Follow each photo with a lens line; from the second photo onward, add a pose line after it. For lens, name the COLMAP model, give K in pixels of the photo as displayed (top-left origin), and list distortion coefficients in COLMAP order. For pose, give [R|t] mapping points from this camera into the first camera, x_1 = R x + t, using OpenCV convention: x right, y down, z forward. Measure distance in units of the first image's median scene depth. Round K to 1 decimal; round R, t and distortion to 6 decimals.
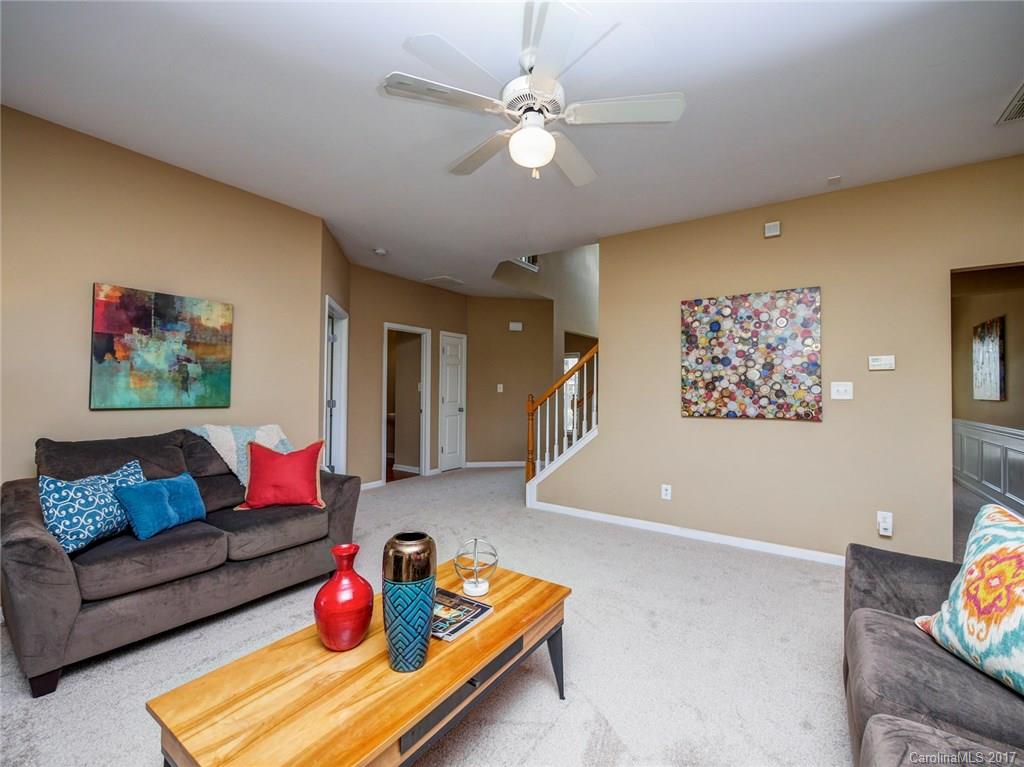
lens RADIAL K [[437.8, 0, 517.6], [0, 437.8, 382.4], [0, 0, 1]] dist [-0.006984, 0.000332]
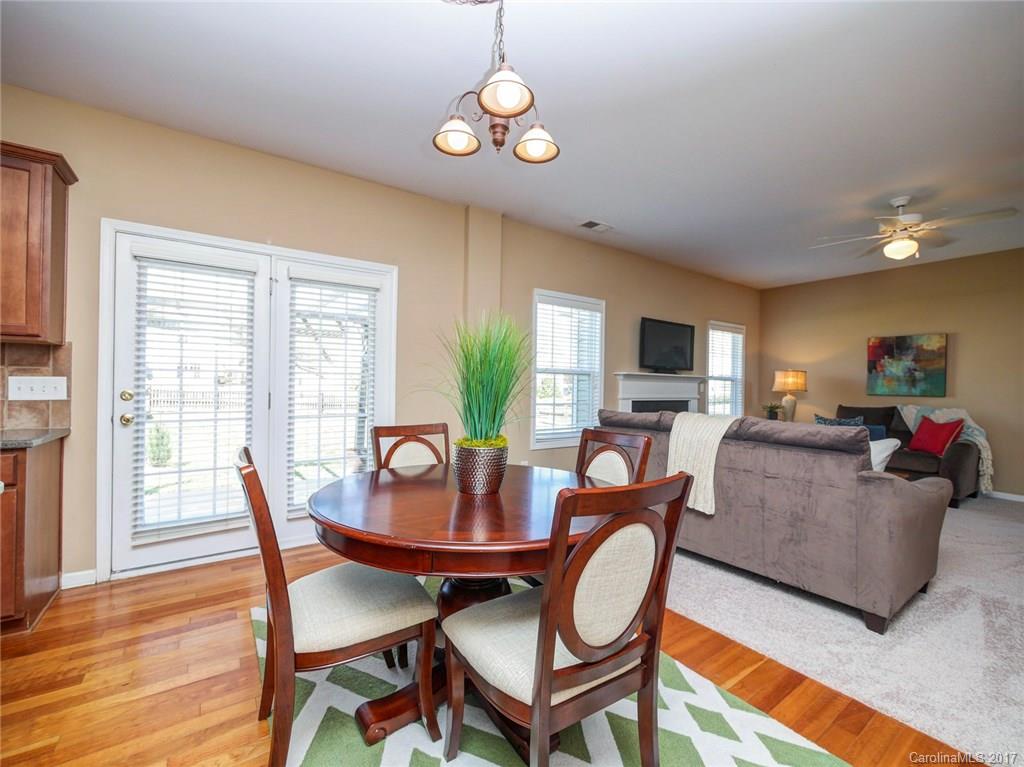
lens RADIAL K [[437.8, 0, 513.1], [0, 437.8, 385.4], [0, 0, 1]] dist [-0.006984, 0.000332]
pose [[-0.365207, -0.012794, -0.930839, 1.555240], [-0.003955, 0.999918, -0.012192, 0.042528], [0.930918, -0.000771, -0.365227, 0.107642]]
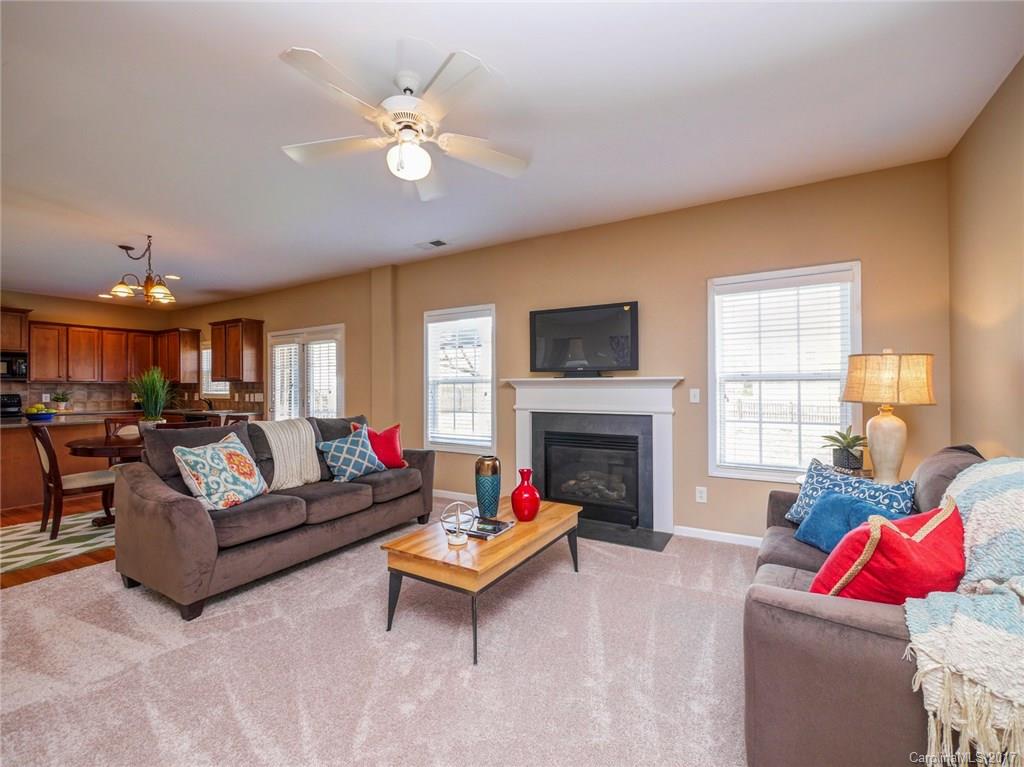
lens RADIAL K [[437.8, 0, 514.5], [0, 437.8, 383.8], [0, 0, 1]] dist [-0.006984, 0.000332]
pose [[-0.998355, -0.006585, -0.056961, -0.111997], [-0.004947, 0.999572, -0.028844, 0.029600], [0.057126, -0.028515, -0.997960, 1.394215]]
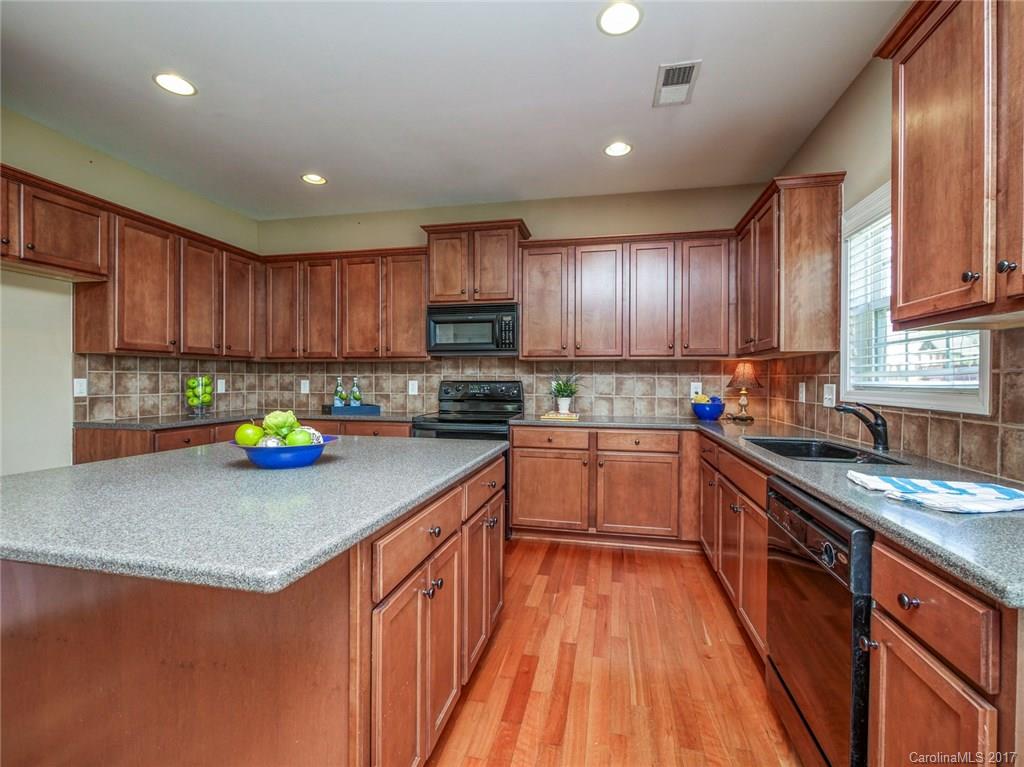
lens RADIAL K [[464.1, 0, 513.8], [0, 464.1, 383.5], [0, 0, 1]] dist [0.003822, 0.000556]
pose [[-0.367382, -0.019211, 0.929872, 1.073671], [-0.026810, 0.999590, 0.010059, 0.025127], [-0.929684, -0.021234, -0.367747, -0.495211]]
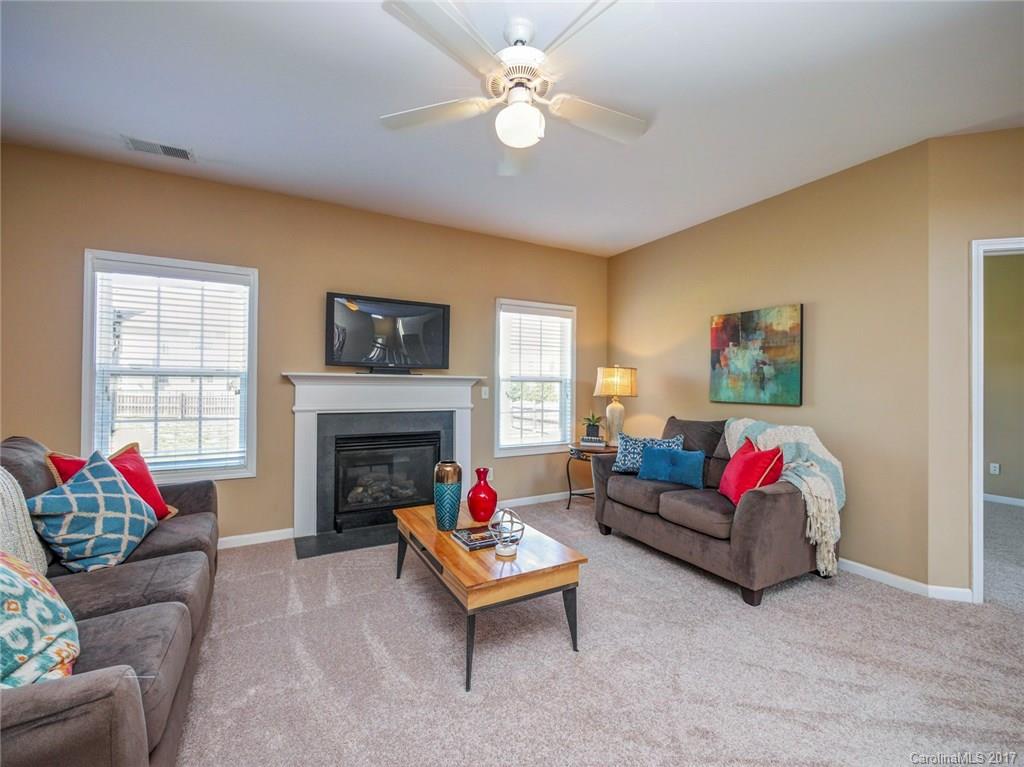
lens RADIAL K [[437.8, 0, 514.5], [0, 437.8, 383.9], [0, 0, 1]] dist [-0.006984, 0.000332]
pose [[-0.454992, -0.015451, -0.890361, 0.584057], [0.003880, 0.999806, -0.019333, 0.024609], [0.890487, -0.012251, -0.454844, 0.949958]]
